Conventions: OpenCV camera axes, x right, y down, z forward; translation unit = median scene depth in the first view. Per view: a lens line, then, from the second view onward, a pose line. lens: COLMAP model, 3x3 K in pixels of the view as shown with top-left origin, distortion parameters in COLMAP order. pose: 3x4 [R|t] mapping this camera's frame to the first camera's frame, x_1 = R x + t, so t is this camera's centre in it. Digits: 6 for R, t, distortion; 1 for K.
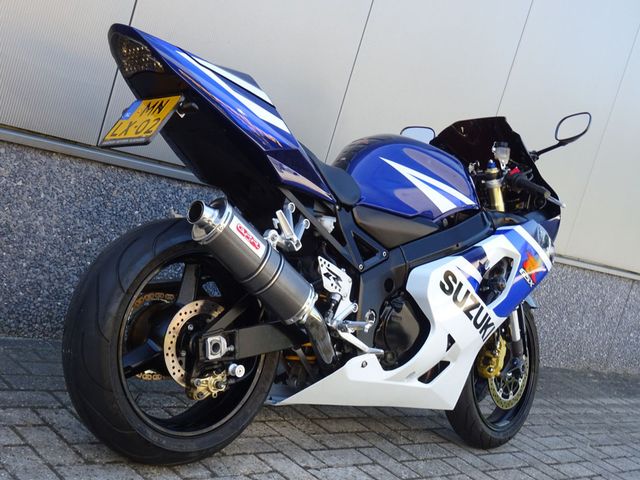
lens RADIAL K [[929.4, 0, 320.4], [0, 929.4, 240.3], [0, 0, 1]] dist [0.020649, 0.000000]
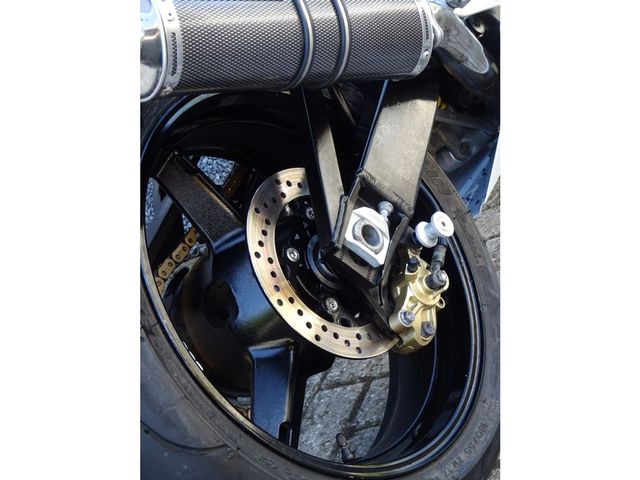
lens RADIAL K [[1307.0, 0, 320.0], [0, 1307.0, 239.9], [0, 0, 1]] dist [-0.423503, 0.000000]
pose [[0.611176, -0.788976, -0.063089, -0.088968], [0.785421, 0.594701, 0.171592, -0.001662], [-0.097863, -0.154425, 0.983146, 0.417494]]
